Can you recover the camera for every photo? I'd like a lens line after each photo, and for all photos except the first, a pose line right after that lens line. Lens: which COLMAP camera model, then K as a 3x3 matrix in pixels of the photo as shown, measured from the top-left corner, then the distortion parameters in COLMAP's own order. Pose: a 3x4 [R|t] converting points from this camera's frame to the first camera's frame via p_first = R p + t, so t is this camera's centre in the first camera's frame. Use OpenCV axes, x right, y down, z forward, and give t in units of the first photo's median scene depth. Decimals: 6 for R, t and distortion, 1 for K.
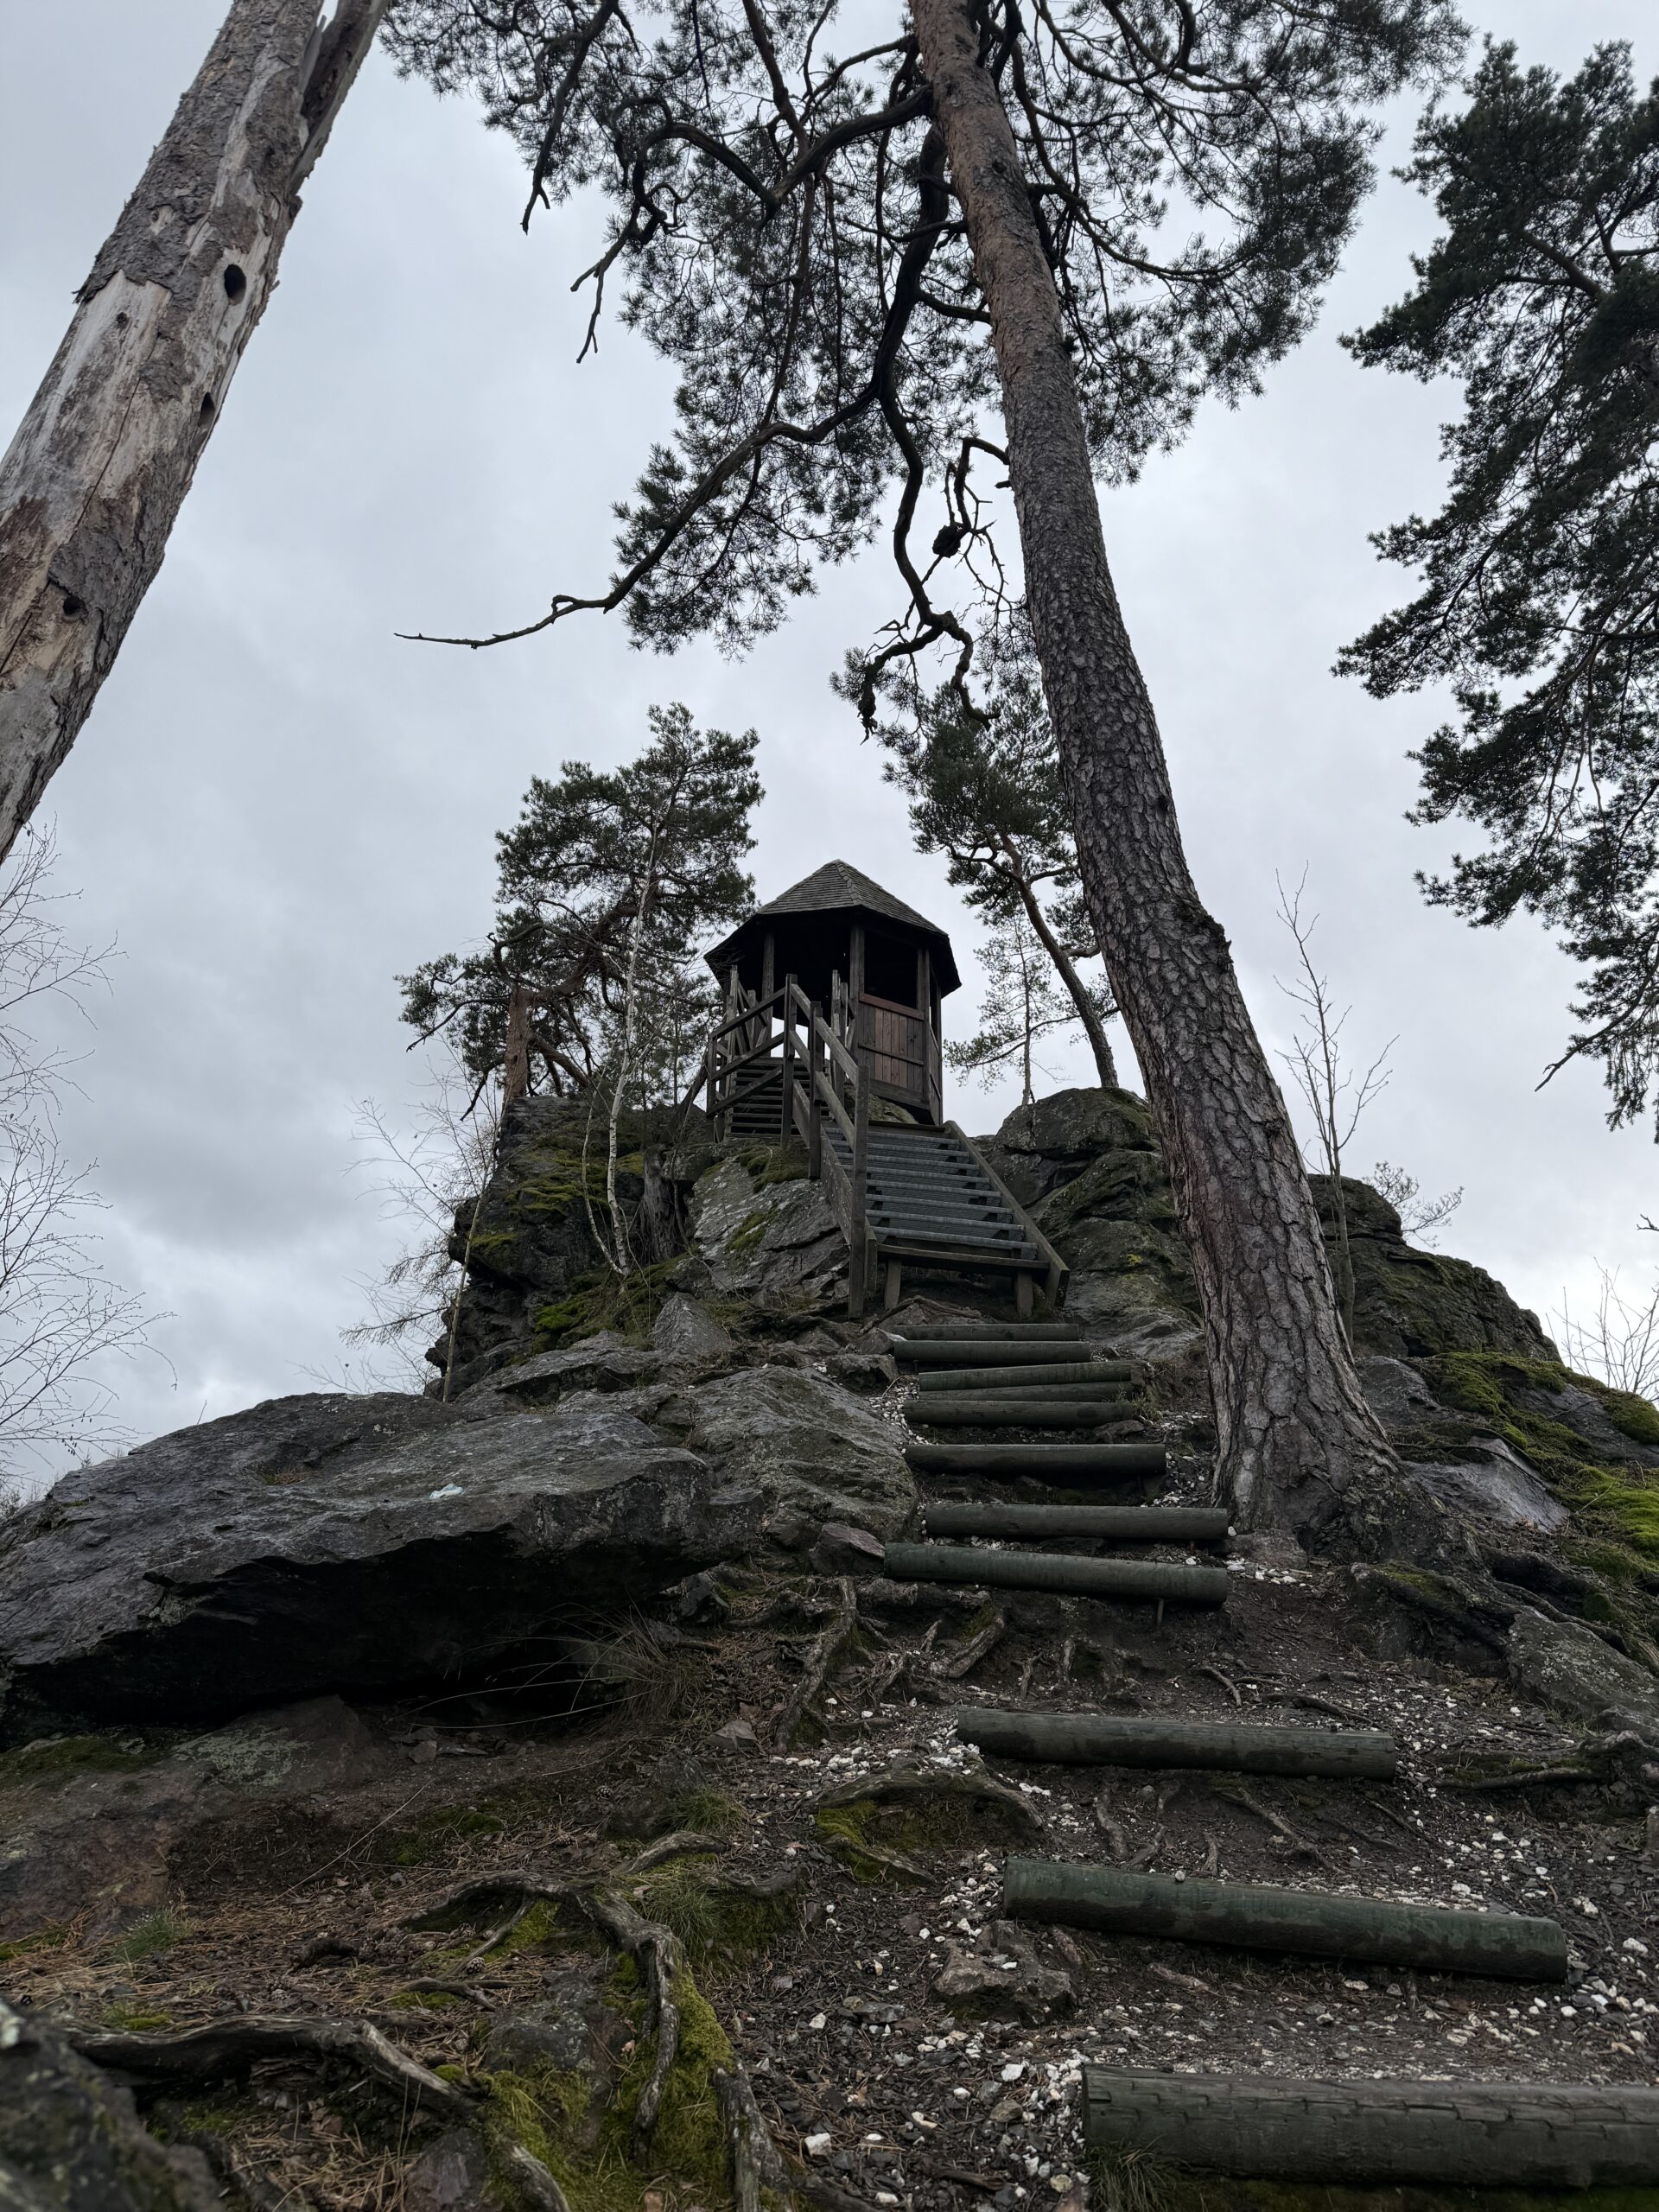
lens RADIAL K [[1578.2, 0, 901.3], [0, 1578.2, 1084.6], [0, 0, 1]] dist [0.036621, -0.043852]
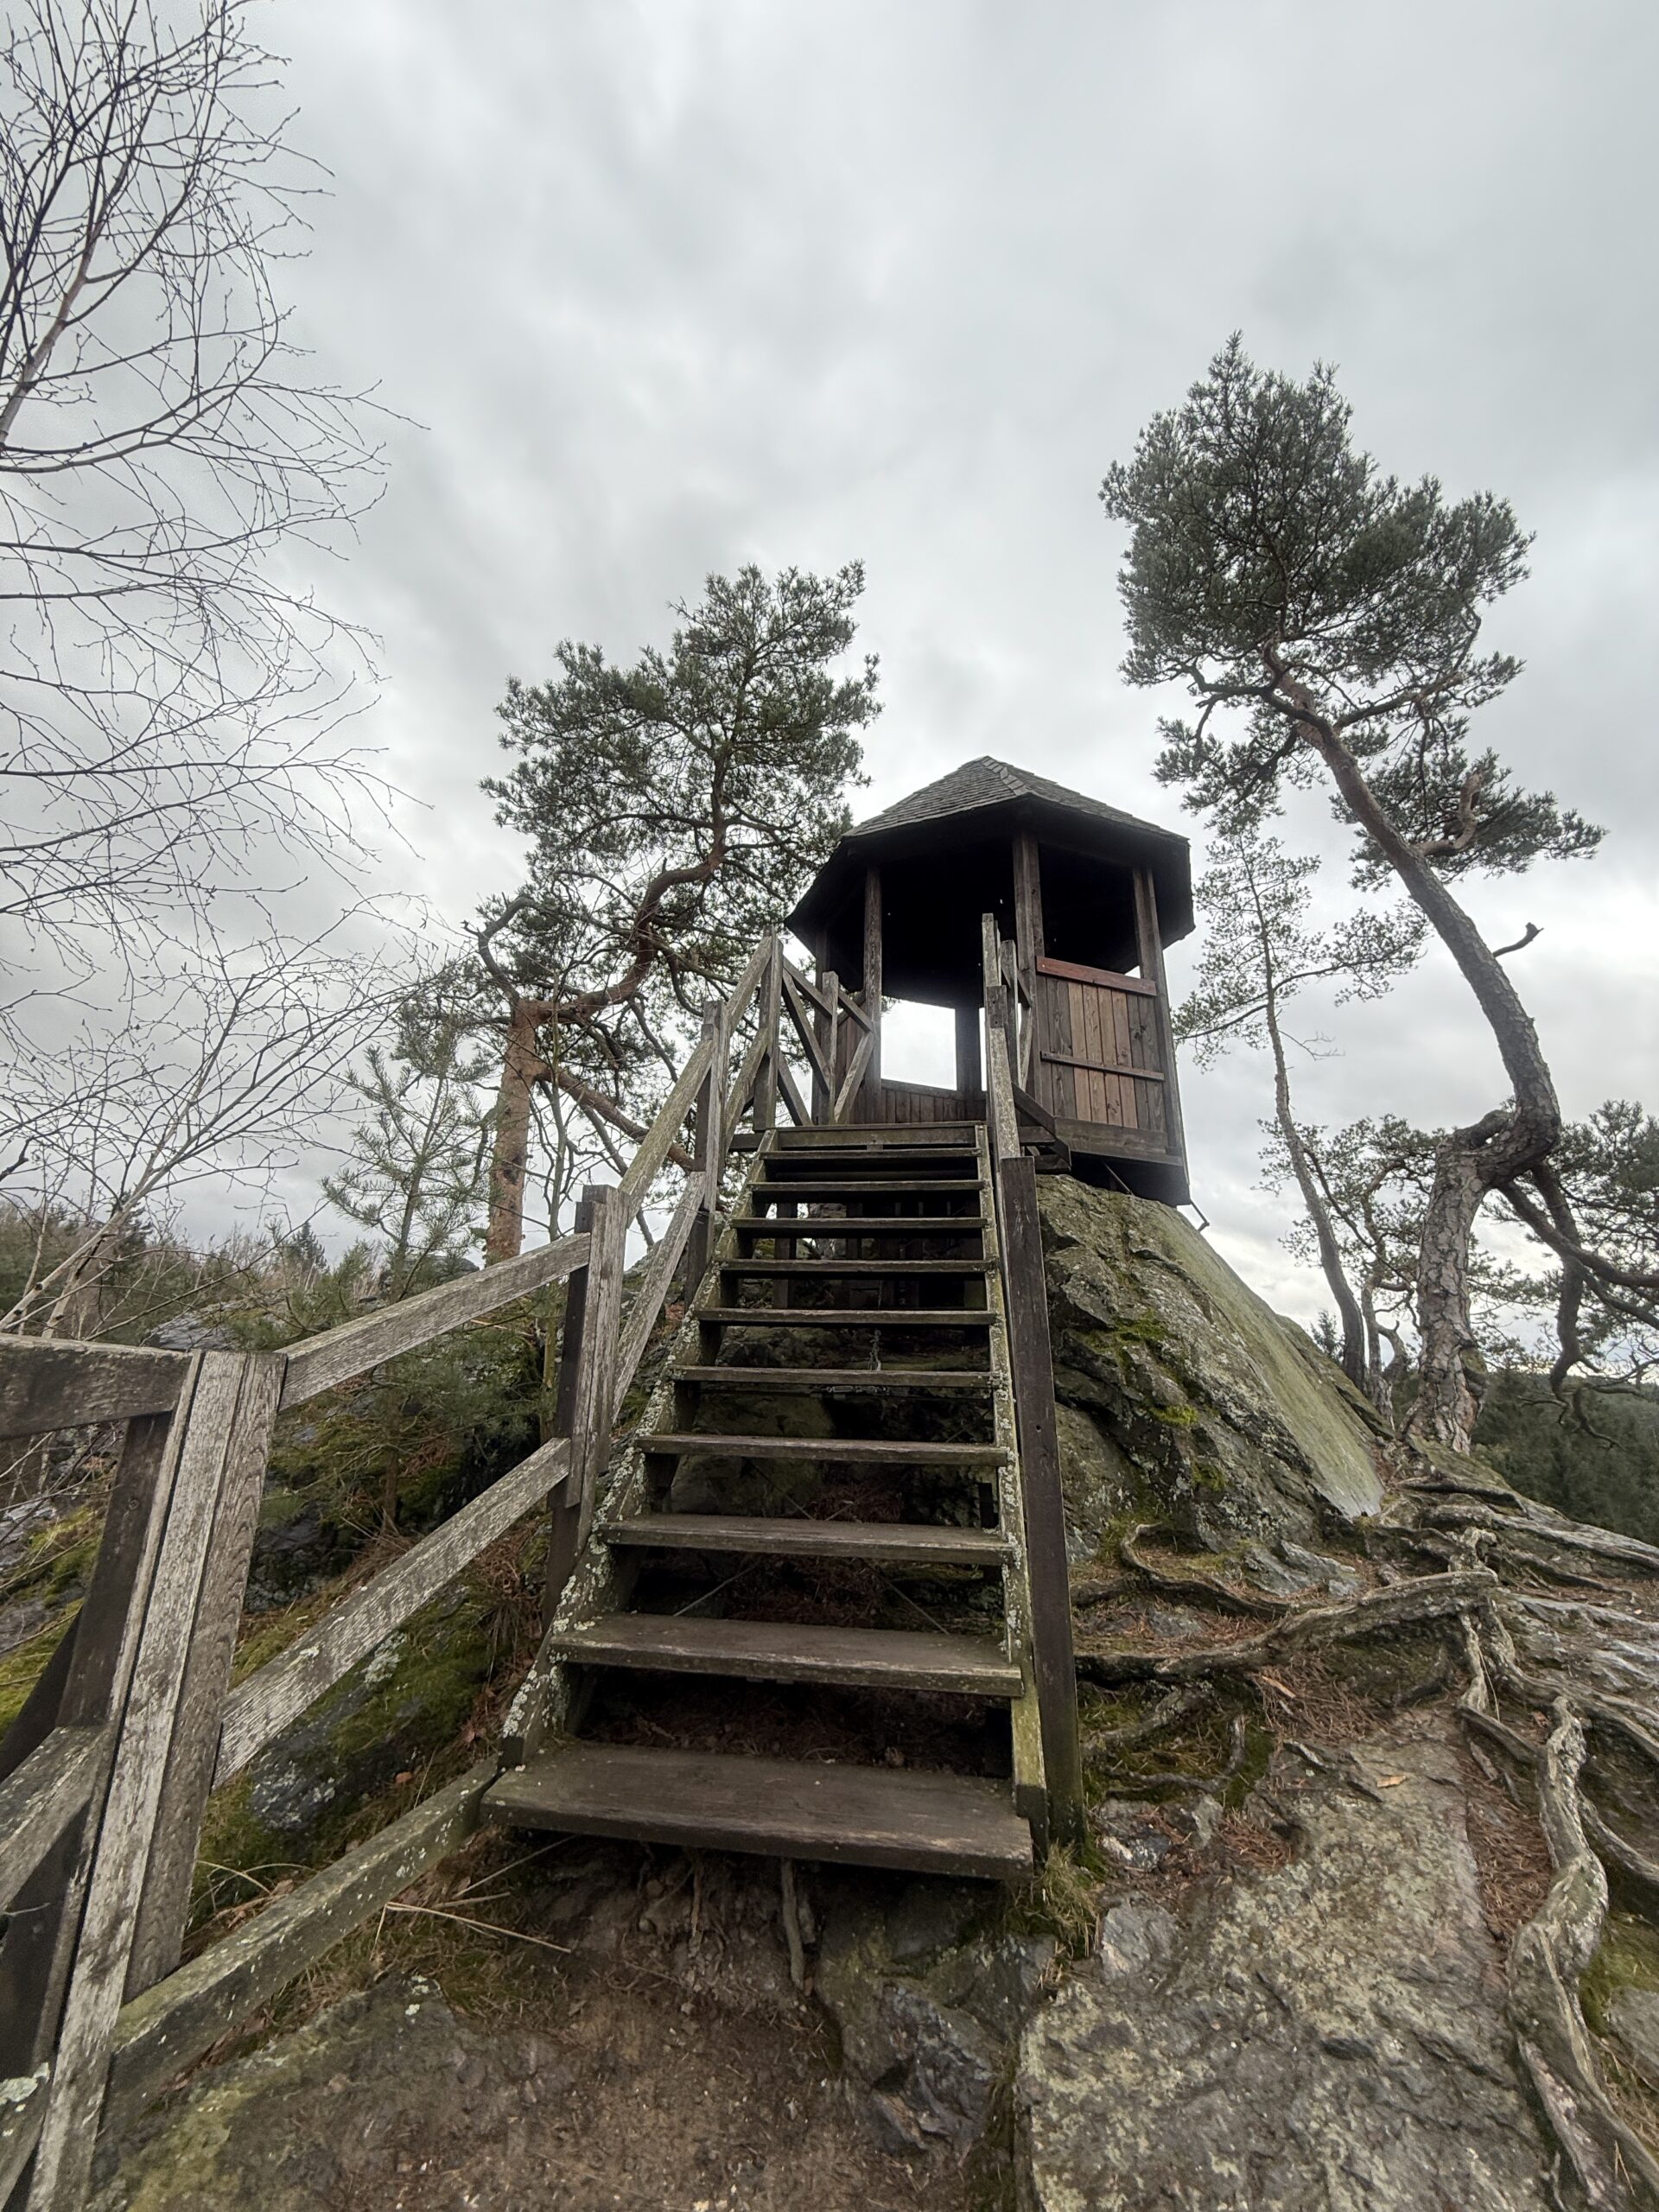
lens RADIAL K [[888.3, 0, 825.4], [0, 888.3, 1105.6], [0, 0, 1]] dist [-0.002619, 0.000325]
pose [[0.967239, -0.052330, -0.248417, -0.021842], [0.076932, 0.992931, 0.090380, -0.038350], [0.241932, -0.106530, 0.964428, 0.638884]]
